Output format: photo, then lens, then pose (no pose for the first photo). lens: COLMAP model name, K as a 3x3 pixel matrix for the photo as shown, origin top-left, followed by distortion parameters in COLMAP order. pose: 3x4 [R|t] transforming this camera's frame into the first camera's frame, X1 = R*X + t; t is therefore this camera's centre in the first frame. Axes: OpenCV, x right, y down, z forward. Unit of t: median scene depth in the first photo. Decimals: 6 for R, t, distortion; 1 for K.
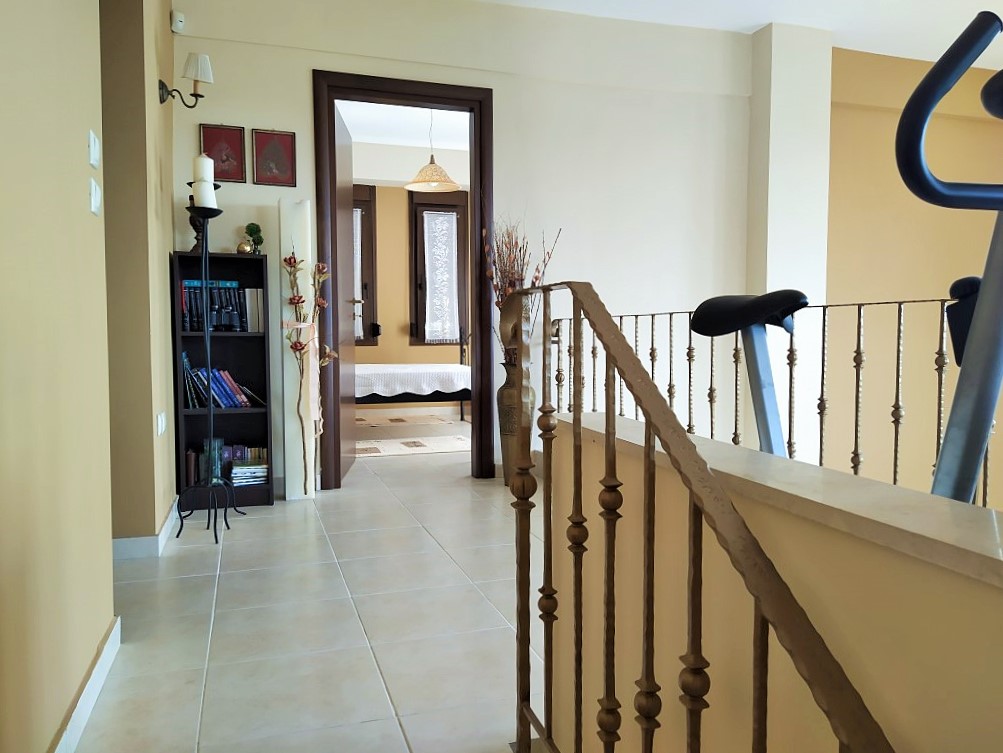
lens RADIAL K [[750.8, 0, 498.4], [0, 750.8, 376.1], [0, 0, 1]] dist [0.076409, -0.093779]
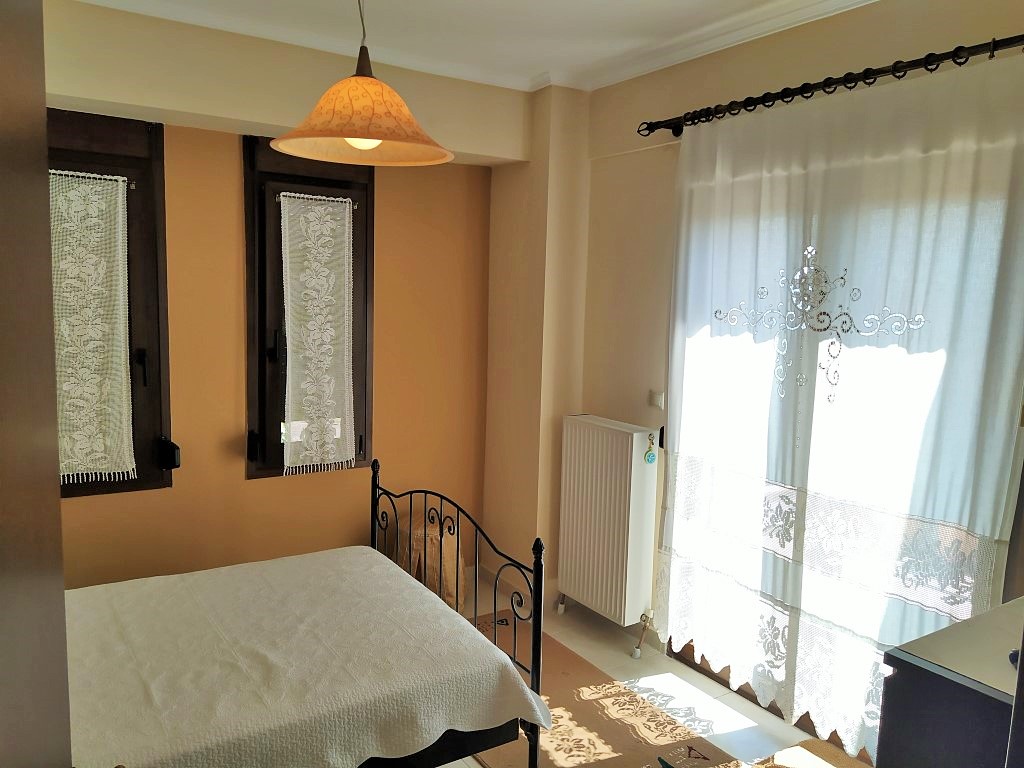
lens RADIAL K [[766.5, 0, 515.8], [0, 766.5, 385.6], [0, 0, 1]] dist [0.076409, -0.093779]
pose [[0.964498, -0.001352, 0.264087, -0.084480], [-0.014974, 0.998098, 0.059799, -0.130650], [-0.263665, -0.061630, 0.962643, 0.501852]]
